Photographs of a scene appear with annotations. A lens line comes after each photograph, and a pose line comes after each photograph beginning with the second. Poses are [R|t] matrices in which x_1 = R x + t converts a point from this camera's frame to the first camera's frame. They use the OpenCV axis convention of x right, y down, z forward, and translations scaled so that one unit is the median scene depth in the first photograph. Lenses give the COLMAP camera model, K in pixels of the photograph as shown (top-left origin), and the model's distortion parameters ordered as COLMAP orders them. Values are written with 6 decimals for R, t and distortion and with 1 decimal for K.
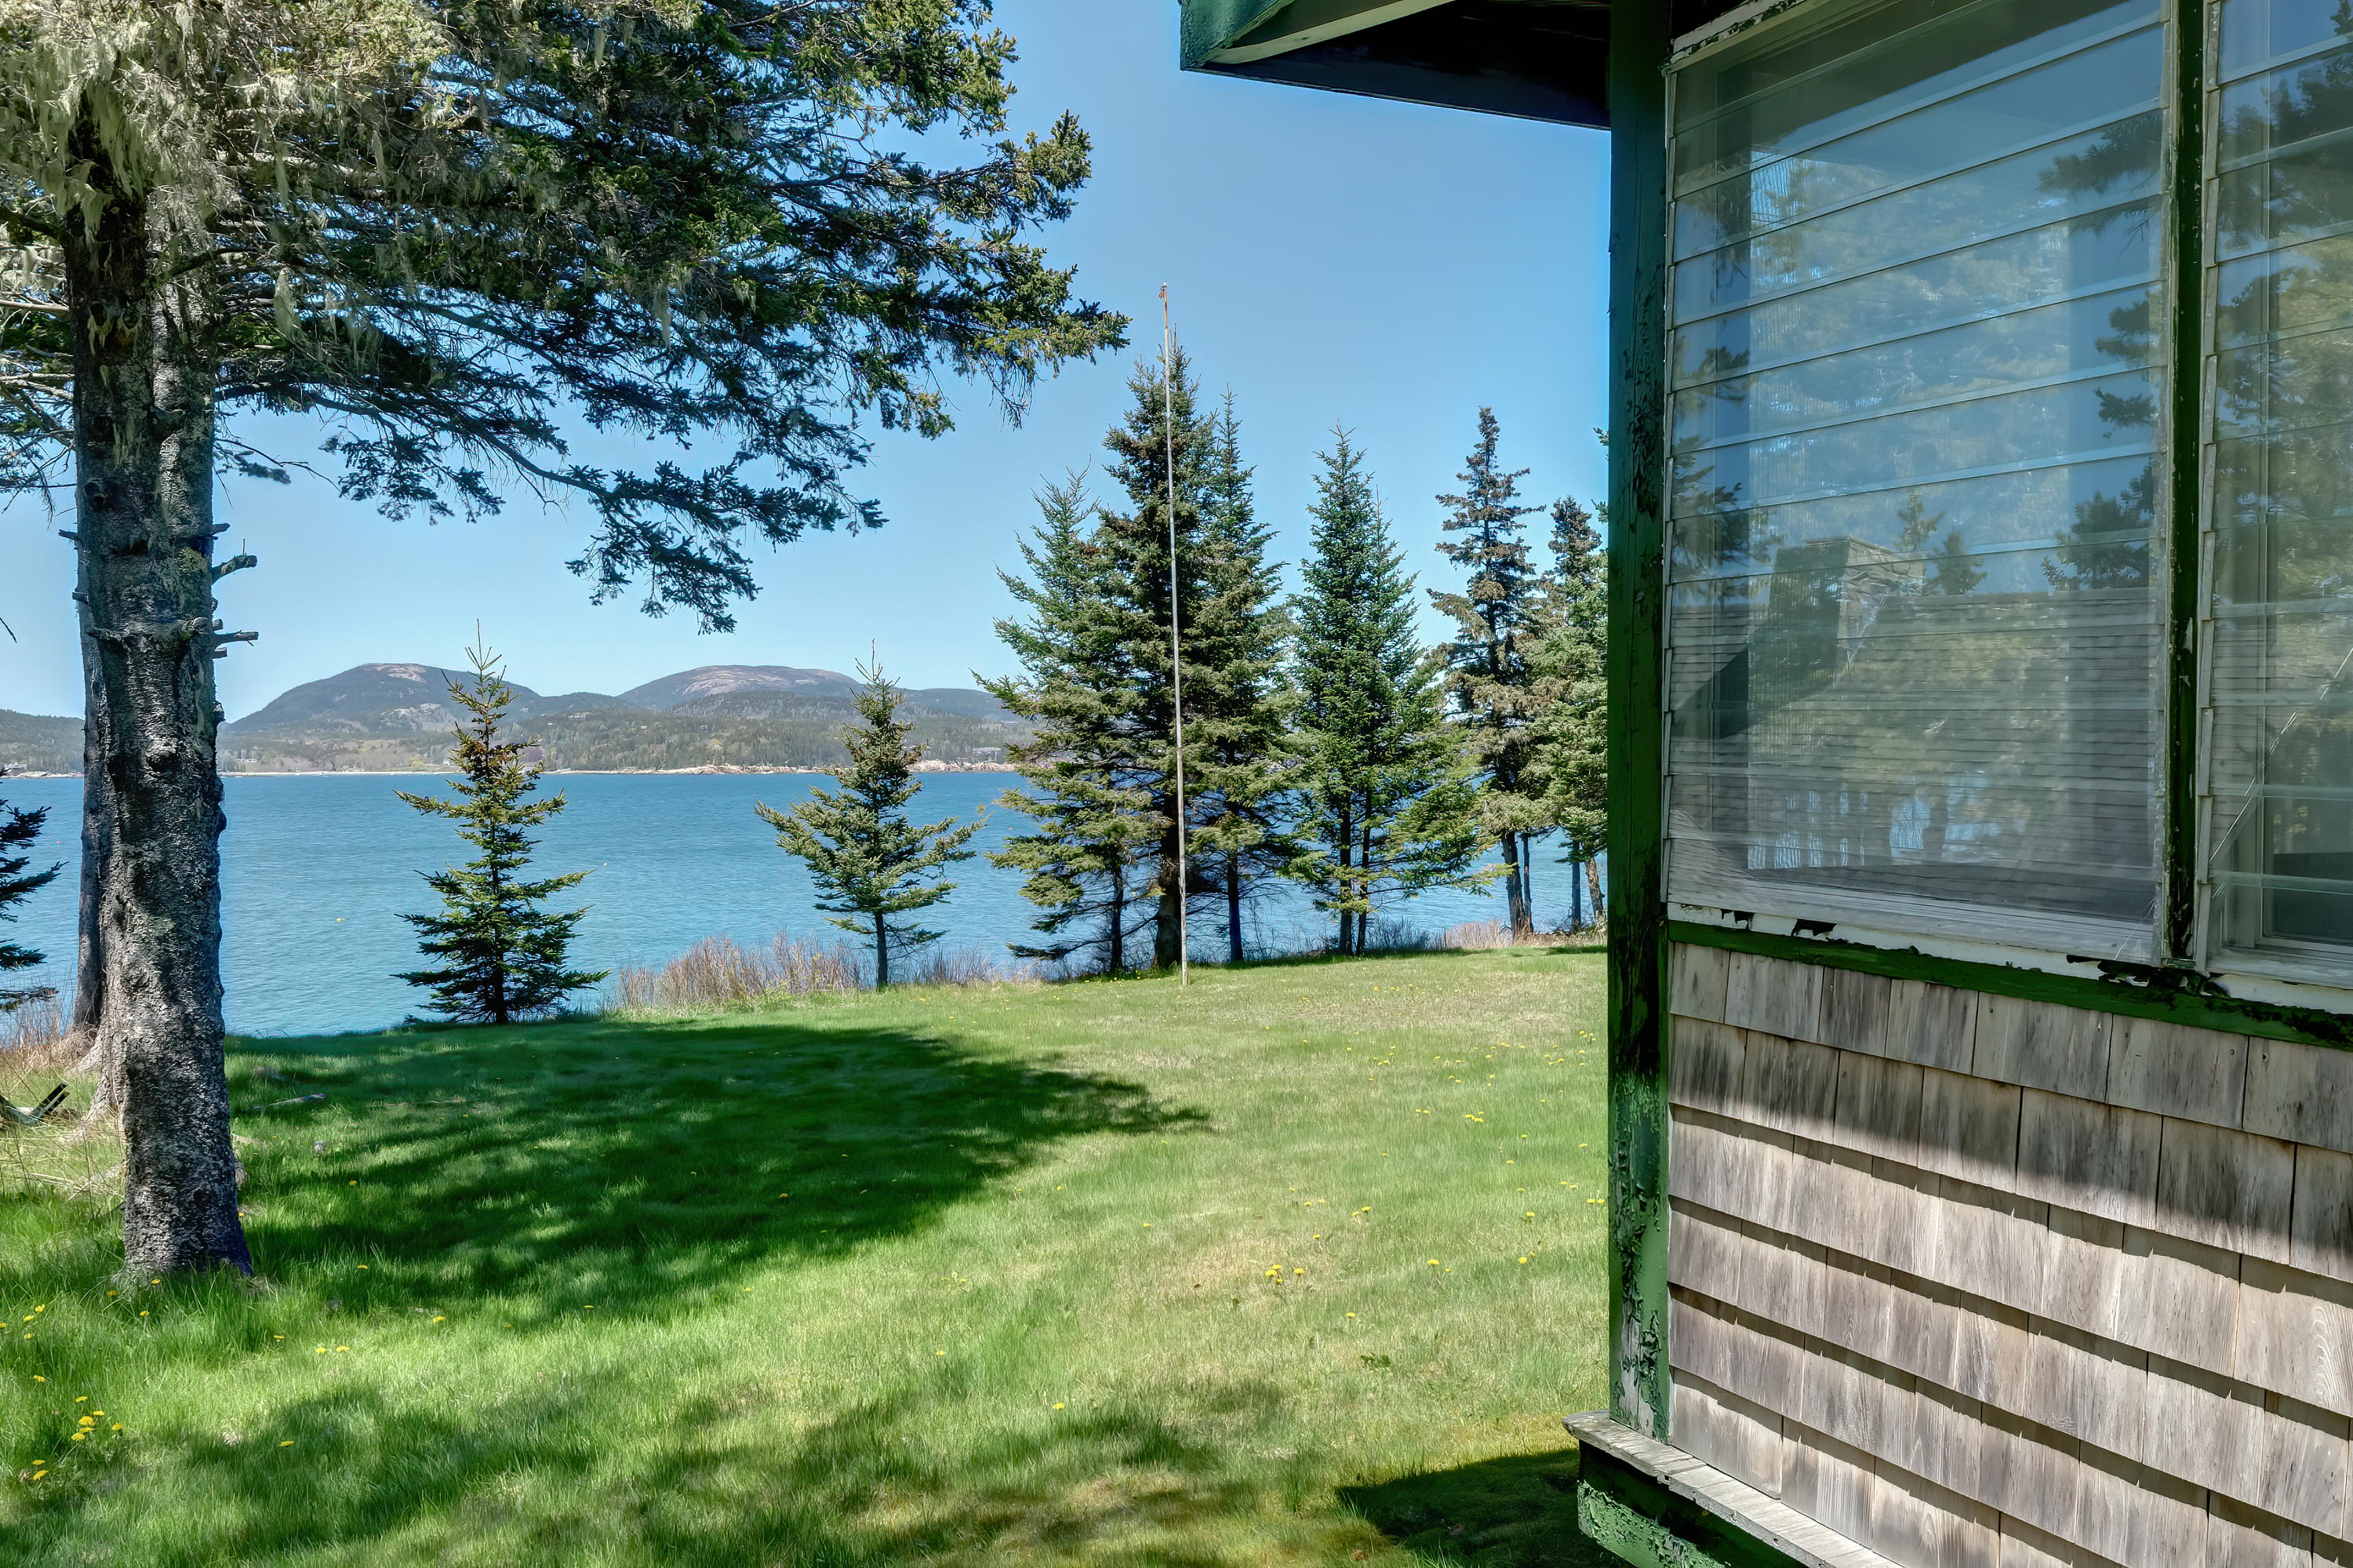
lens RADIAL K [[2071.4, 0, 1176.5], [0, 2071.4, 784.0], [0, 0, 1]] dist [-0.005955, -0.003514]
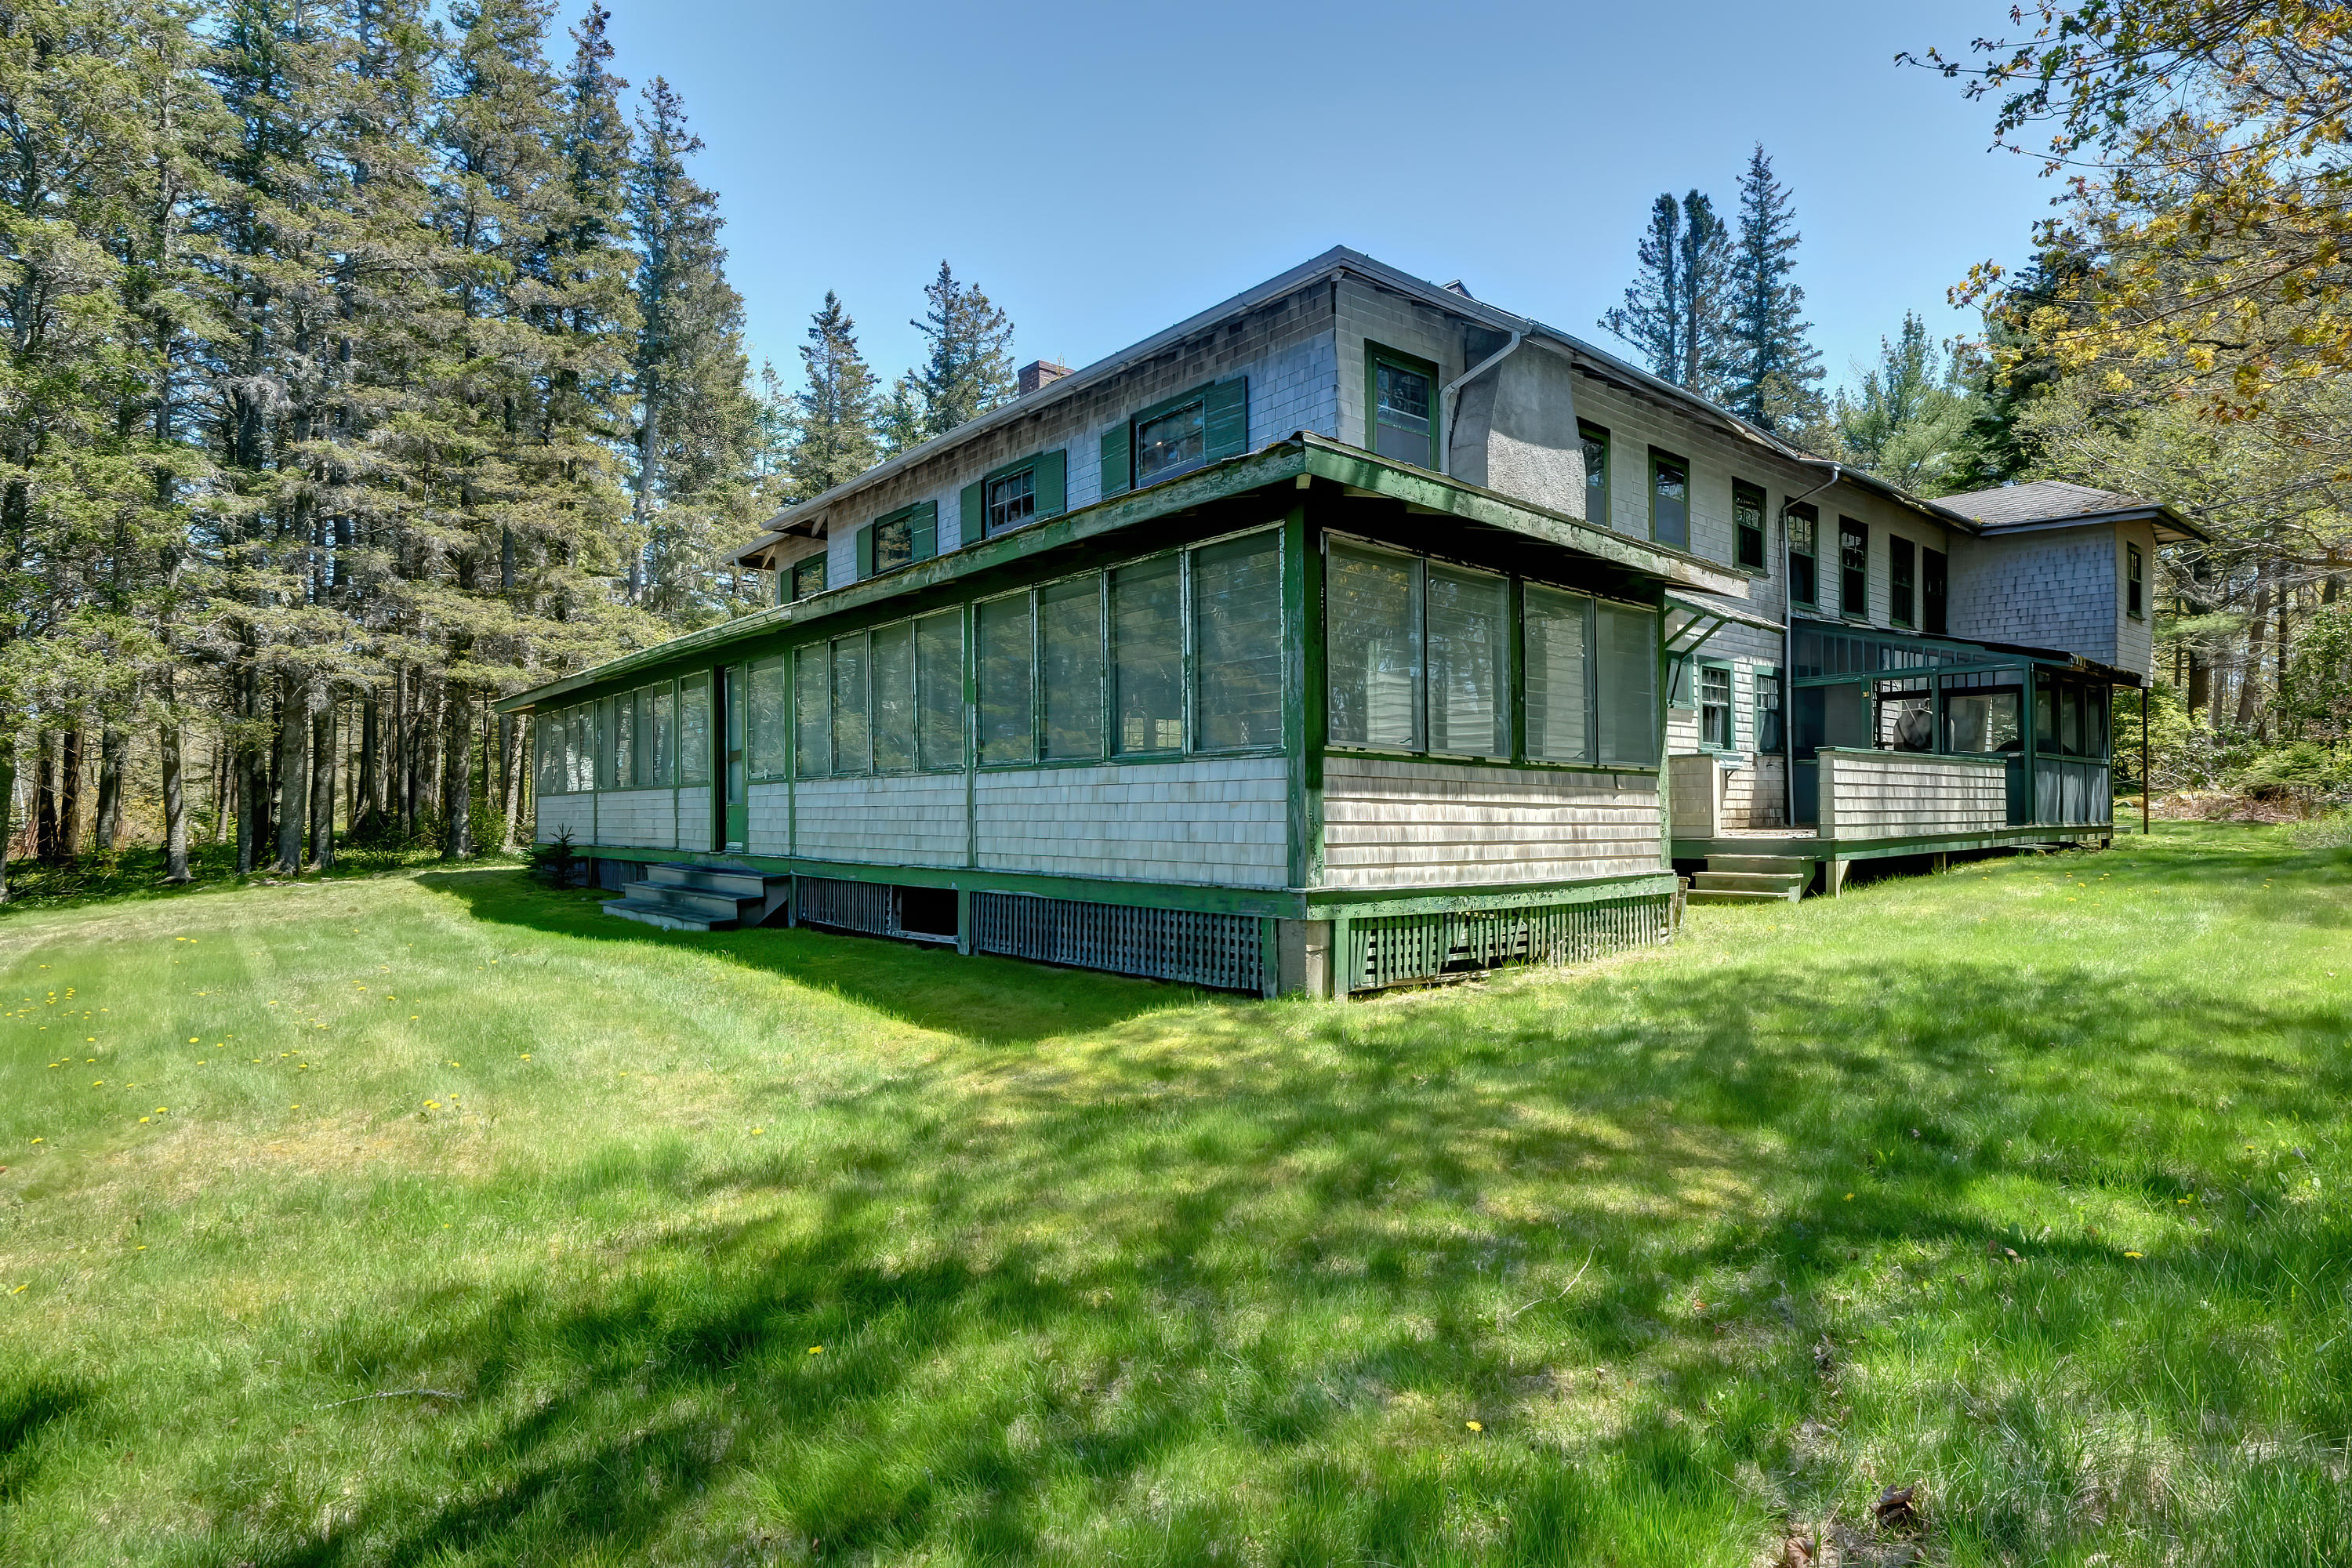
lens RADIAL K [[1220.4, 0, 1176.0], [0, 1220.4, 784.0], [0, 0, 1]] dist [0.012880, 0.000048]
pose [[-0.271685, 0.024123, 0.962084, -2.105499], [0.018090, 0.999637, -0.019957, 0.186763], [-0.962216, 0.011982, -0.272023, 2.092782]]
